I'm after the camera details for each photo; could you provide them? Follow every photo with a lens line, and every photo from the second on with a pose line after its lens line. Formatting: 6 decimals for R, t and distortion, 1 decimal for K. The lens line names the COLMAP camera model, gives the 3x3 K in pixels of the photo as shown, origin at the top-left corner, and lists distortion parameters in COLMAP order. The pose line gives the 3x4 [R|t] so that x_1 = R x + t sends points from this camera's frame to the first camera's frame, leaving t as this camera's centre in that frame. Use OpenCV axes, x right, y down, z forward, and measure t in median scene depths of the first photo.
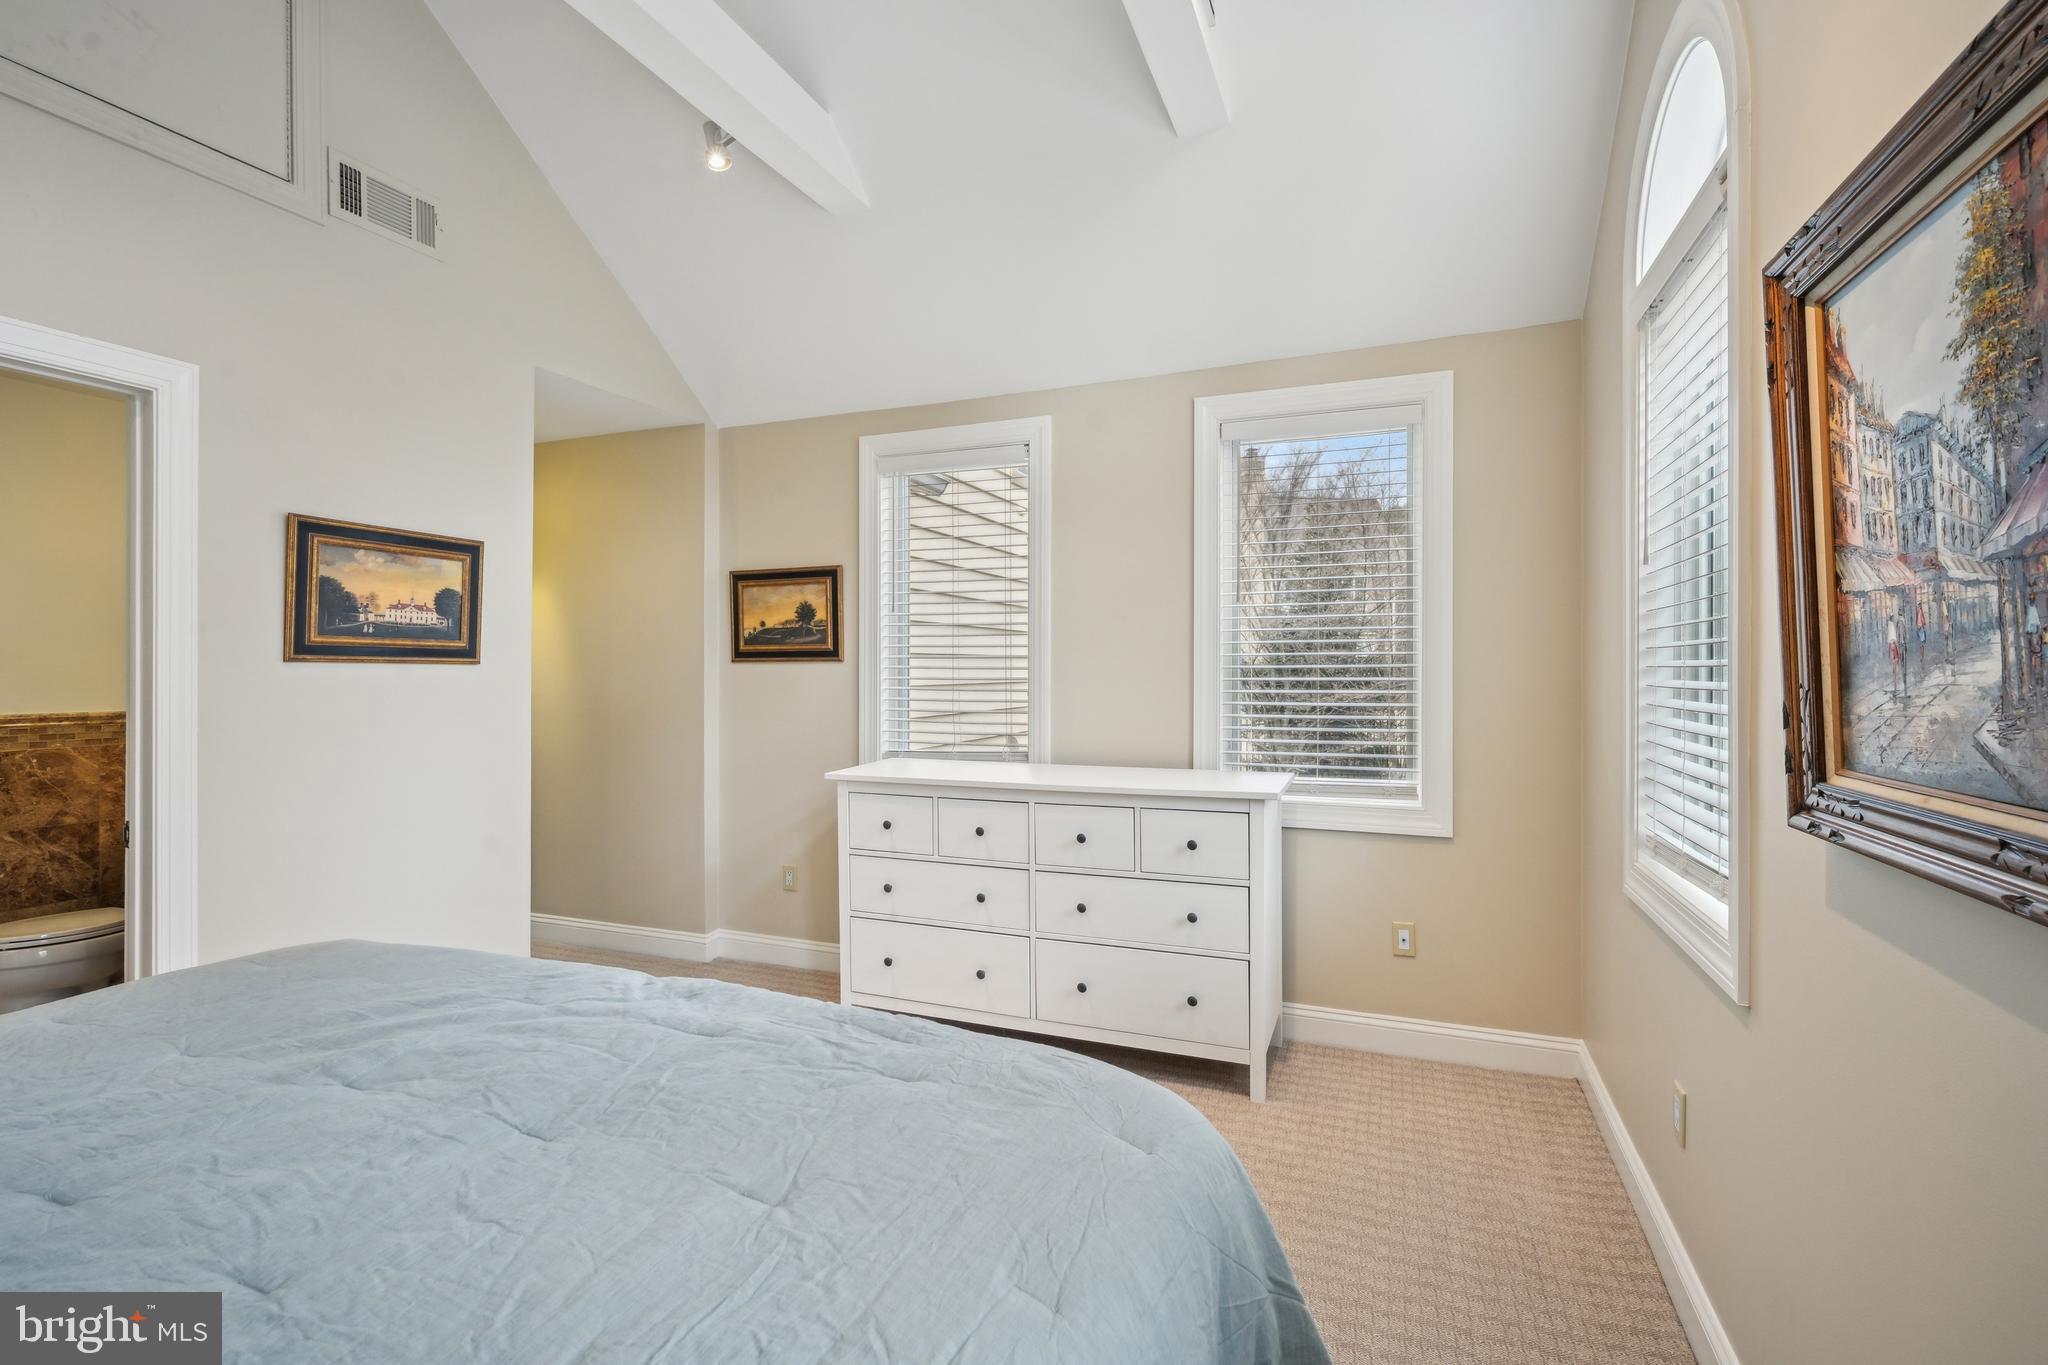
lens RADIAL K [[931.0, 0, 1024.9], [0, 931.0, 673.7], [0, 0, 1]] dist [0.002621, -0.001586]
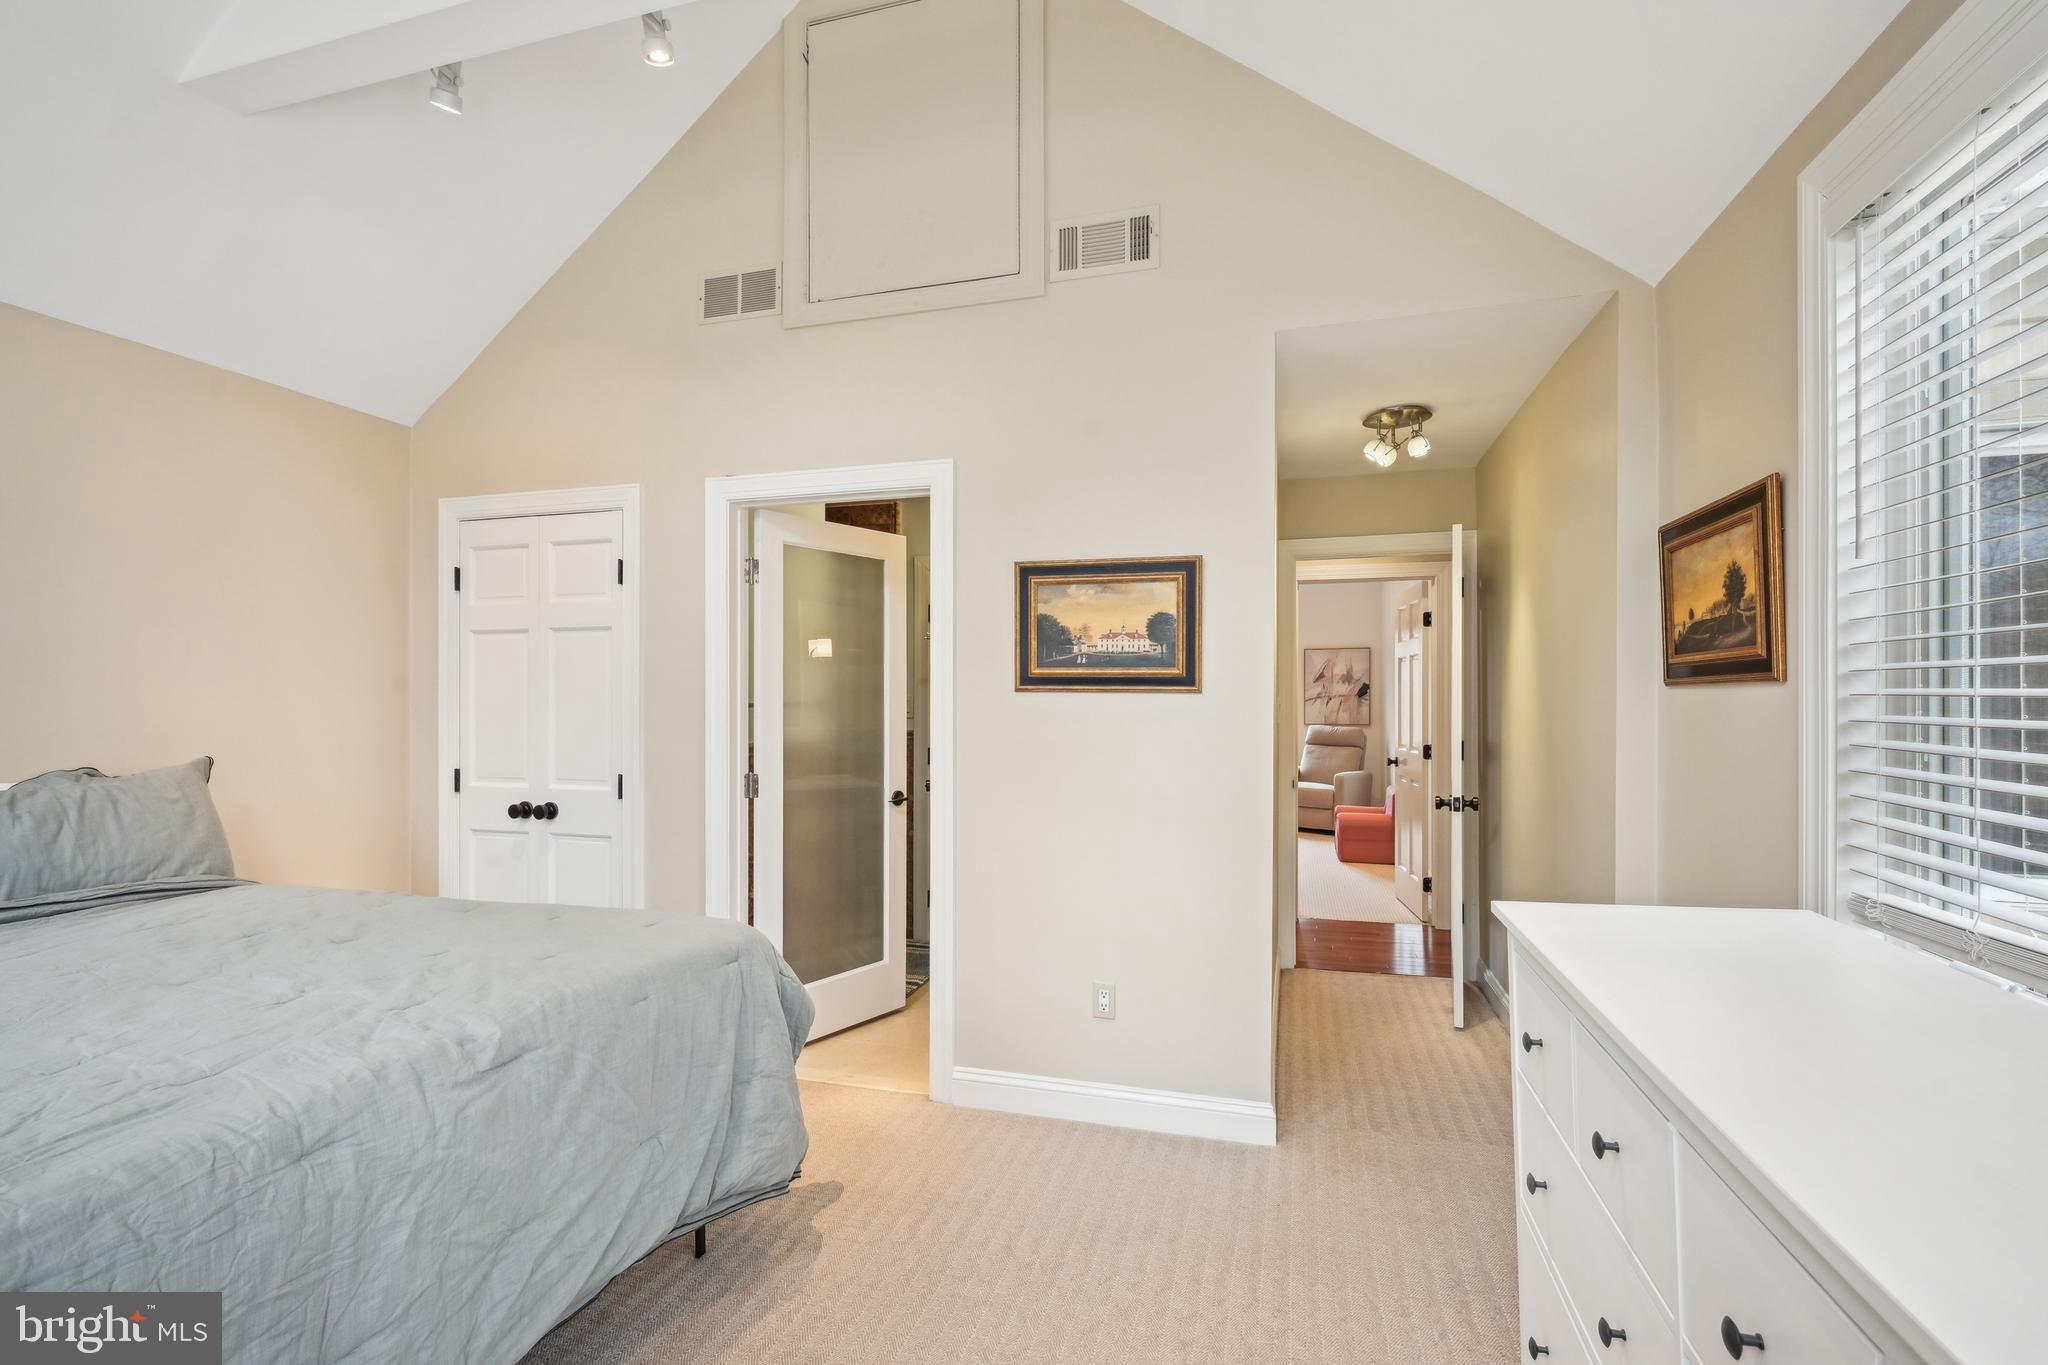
lens RADIAL K [[931.0, 0, 1018.4], [0, 931.0, 681.1], [0, 0, 1]] dist [0.002621, -0.001586]
pose [[0.088587, -0.010495, -0.996013, 0.315501], [-0.001044, 0.999943, -0.010629, -0.012716], [0.996068, 0.001981, 0.088571, 0.814844]]
